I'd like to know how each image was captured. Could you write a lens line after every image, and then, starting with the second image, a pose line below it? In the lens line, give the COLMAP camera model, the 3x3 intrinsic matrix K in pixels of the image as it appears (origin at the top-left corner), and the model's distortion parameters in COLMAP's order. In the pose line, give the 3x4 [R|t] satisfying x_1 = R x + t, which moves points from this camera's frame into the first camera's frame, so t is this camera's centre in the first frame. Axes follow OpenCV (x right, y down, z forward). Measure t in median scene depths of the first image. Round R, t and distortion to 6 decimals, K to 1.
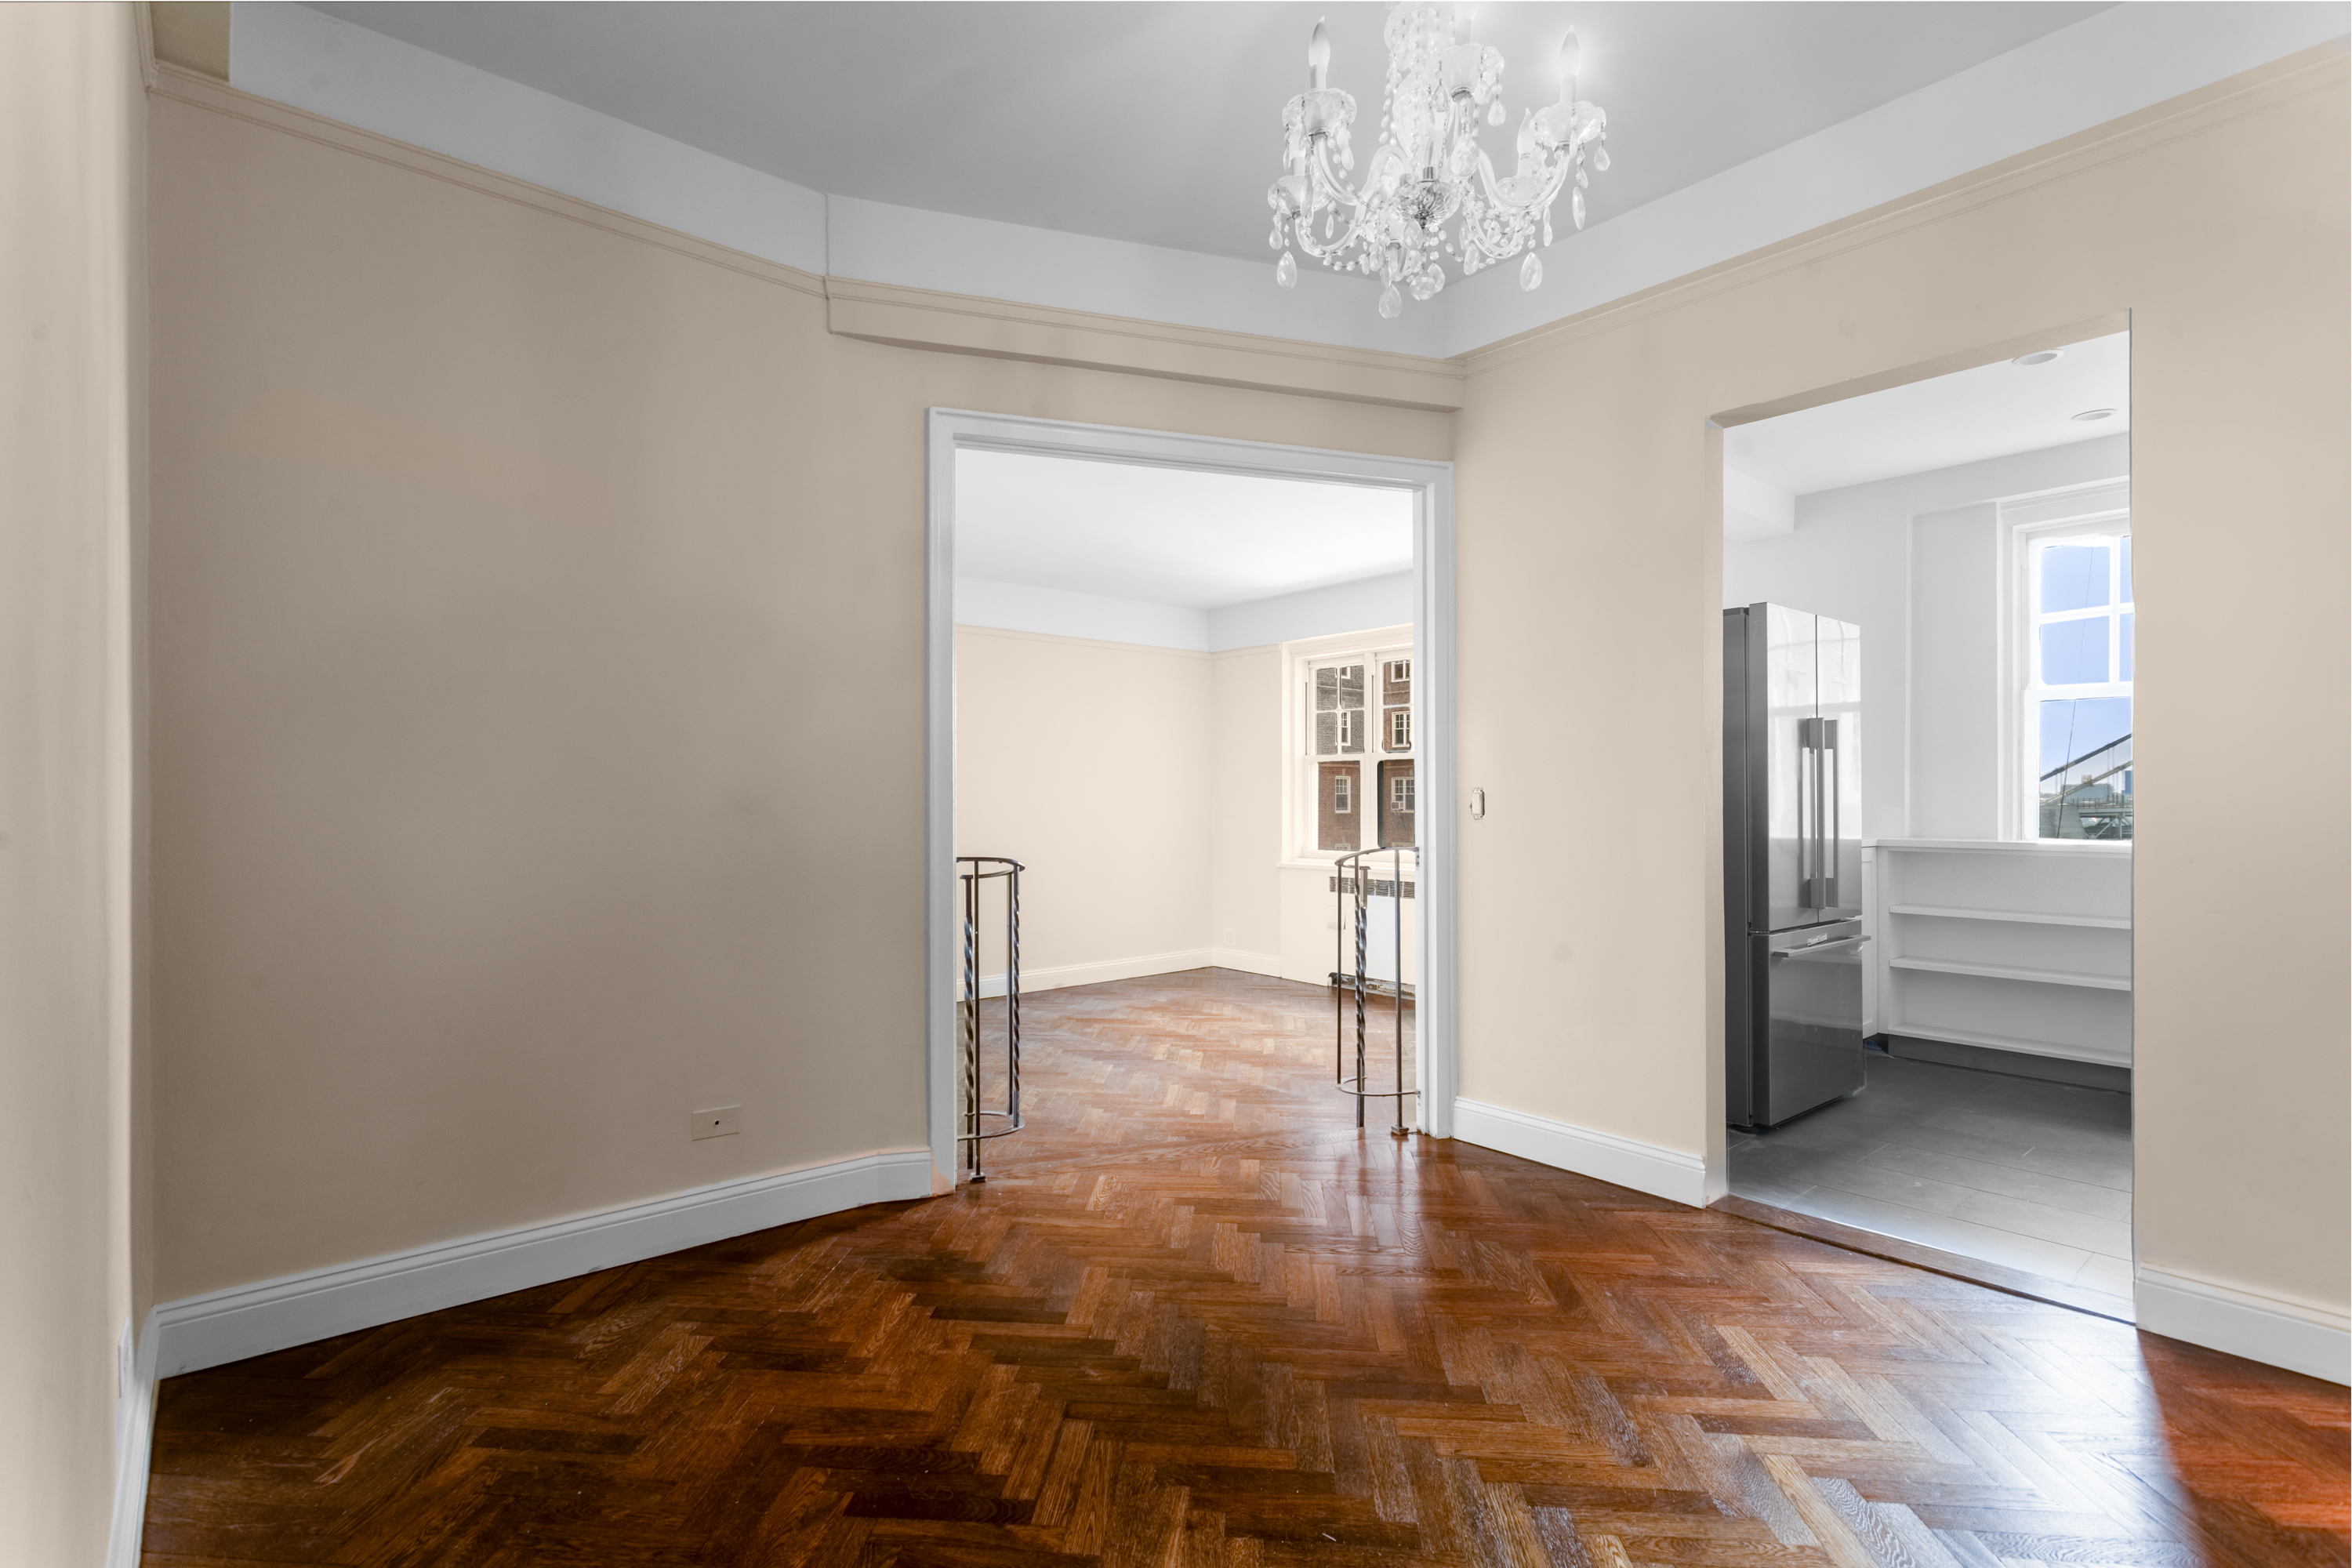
lens RADIAL K [[1136.2, 0, 1176.0], [0, 1136.2, 784.0], [0, 0, 1]] dist [0.000593, 0.000124]
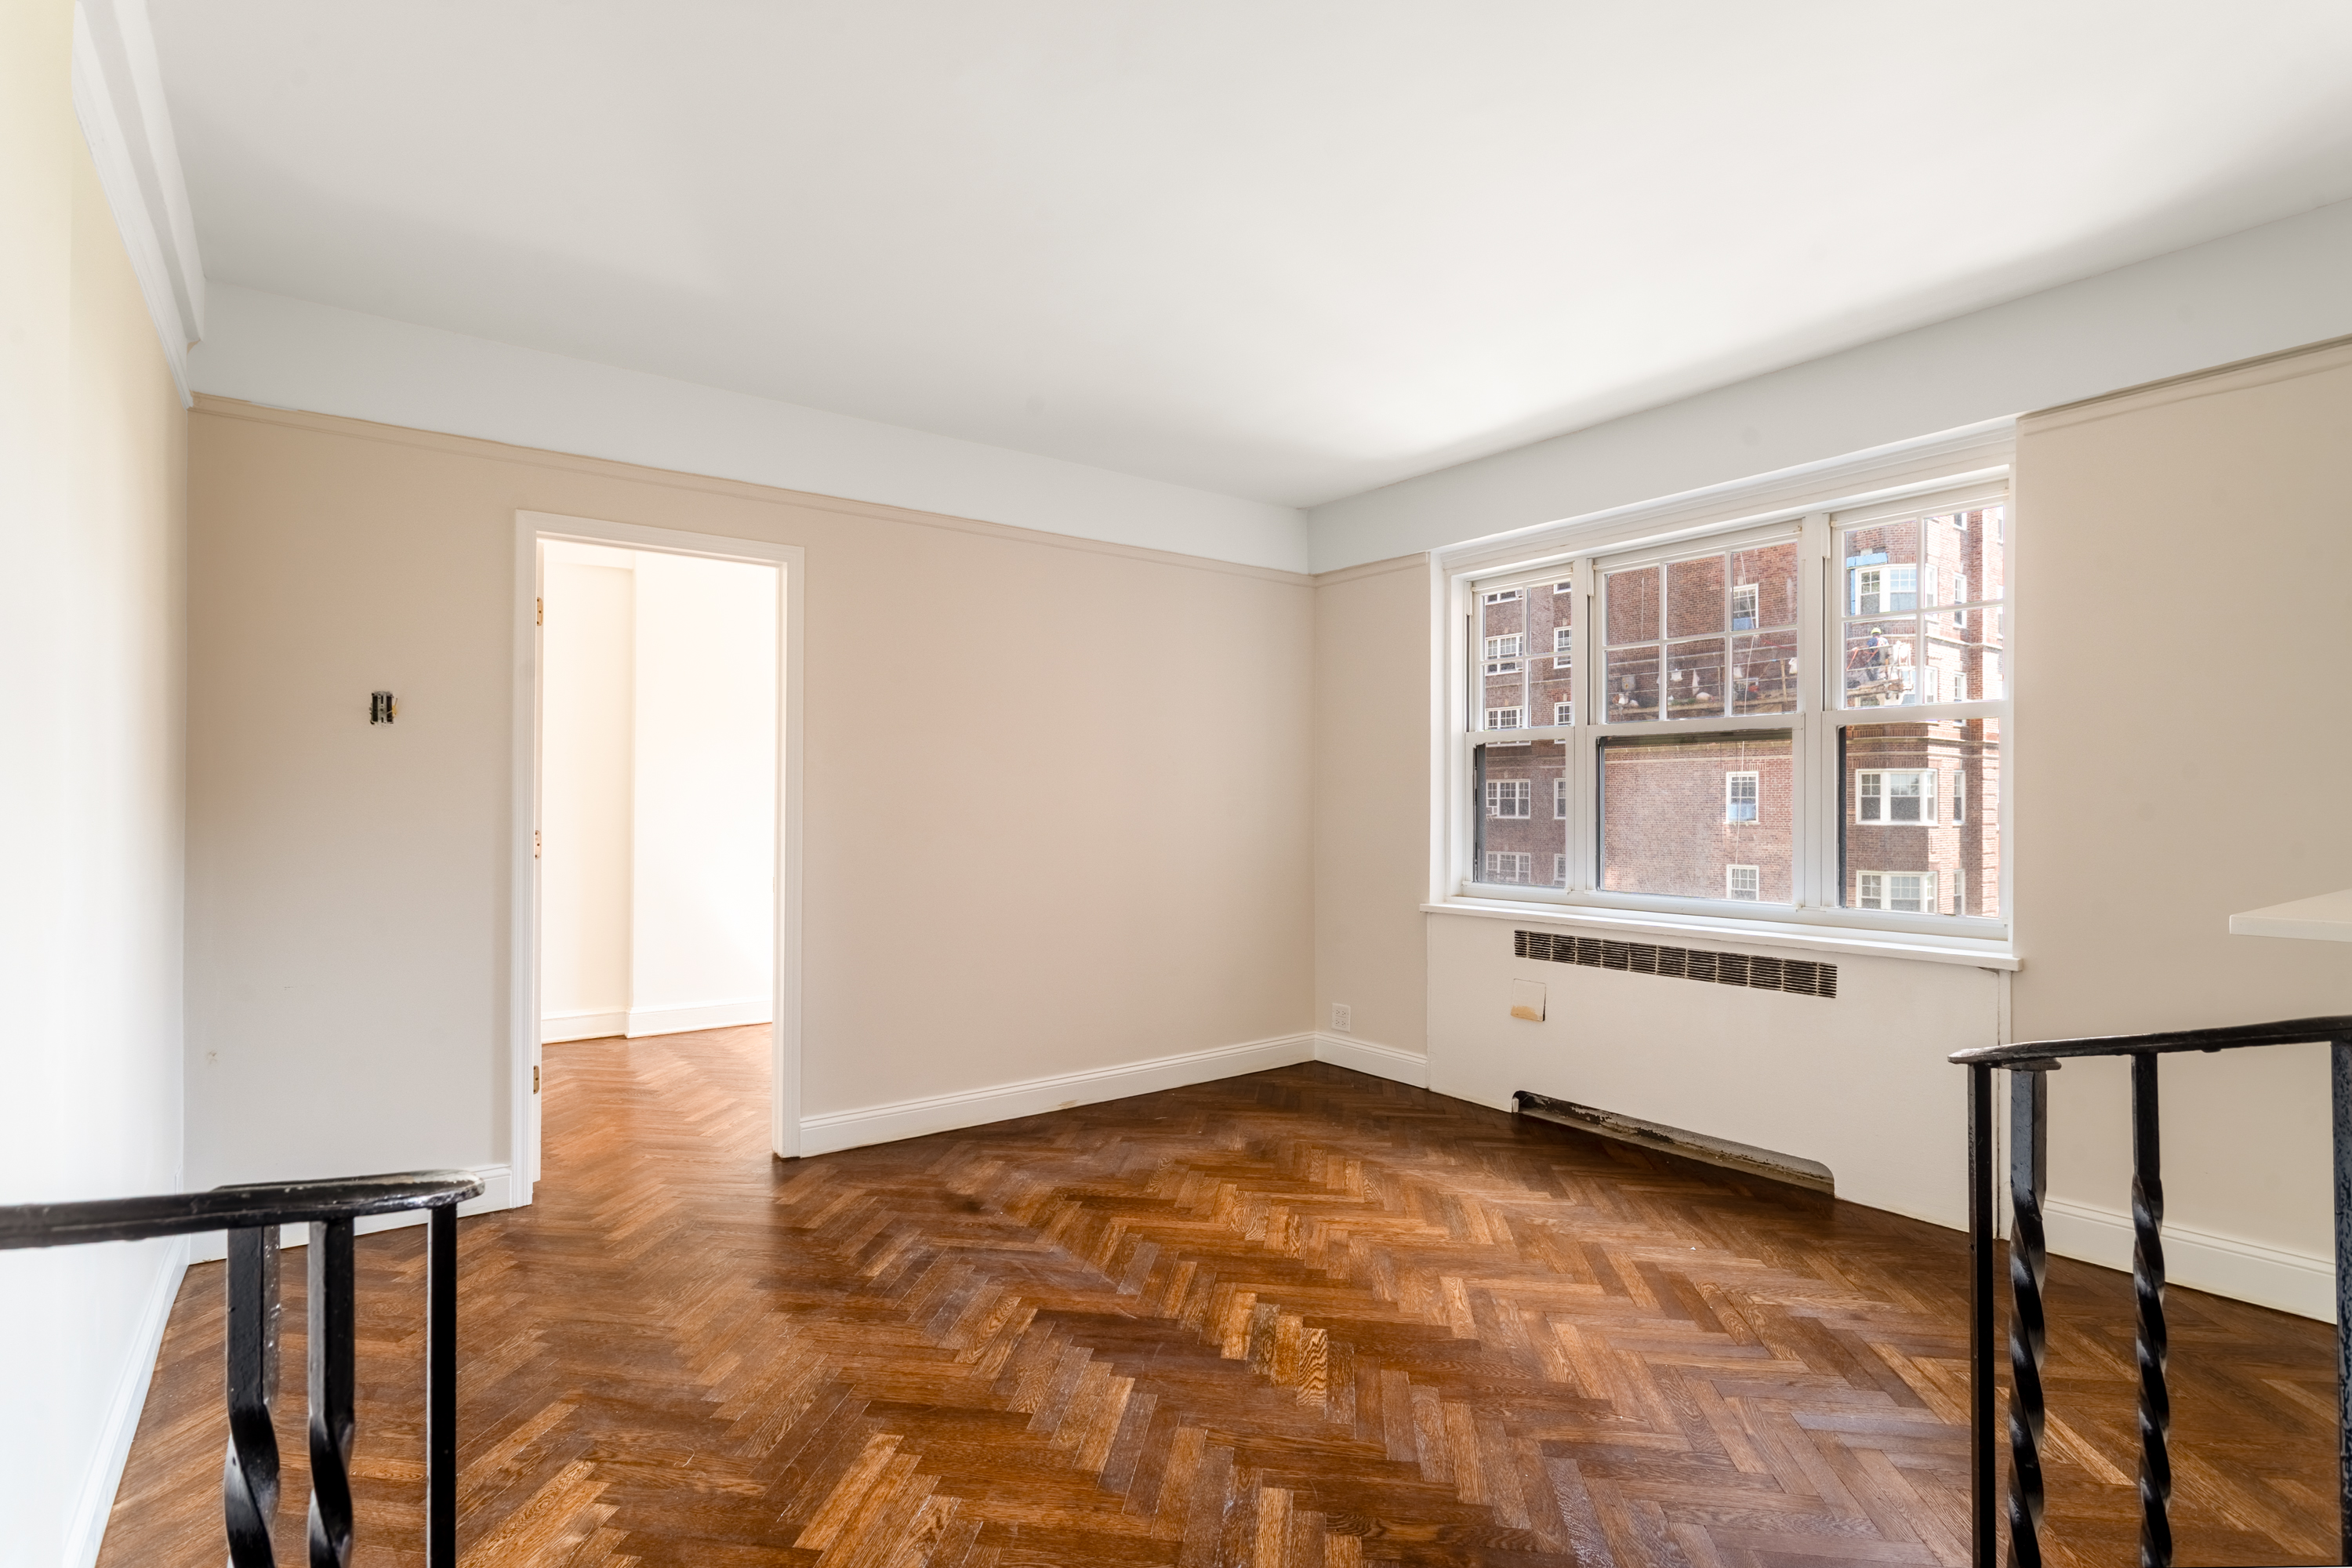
lens RADIAL K [[1136.2, 0, 1176.0], [0, 1136.2, 784.0], [0, 0, 1]] dist [0.000593, 0.000124]
pose [[0.998154, 0.004320, -0.060575, -0.009518], [-0.004500, 0.999986, -0.002834, 0.007065], [0.060562, 0.003101, 0.998160, 0.442280]]
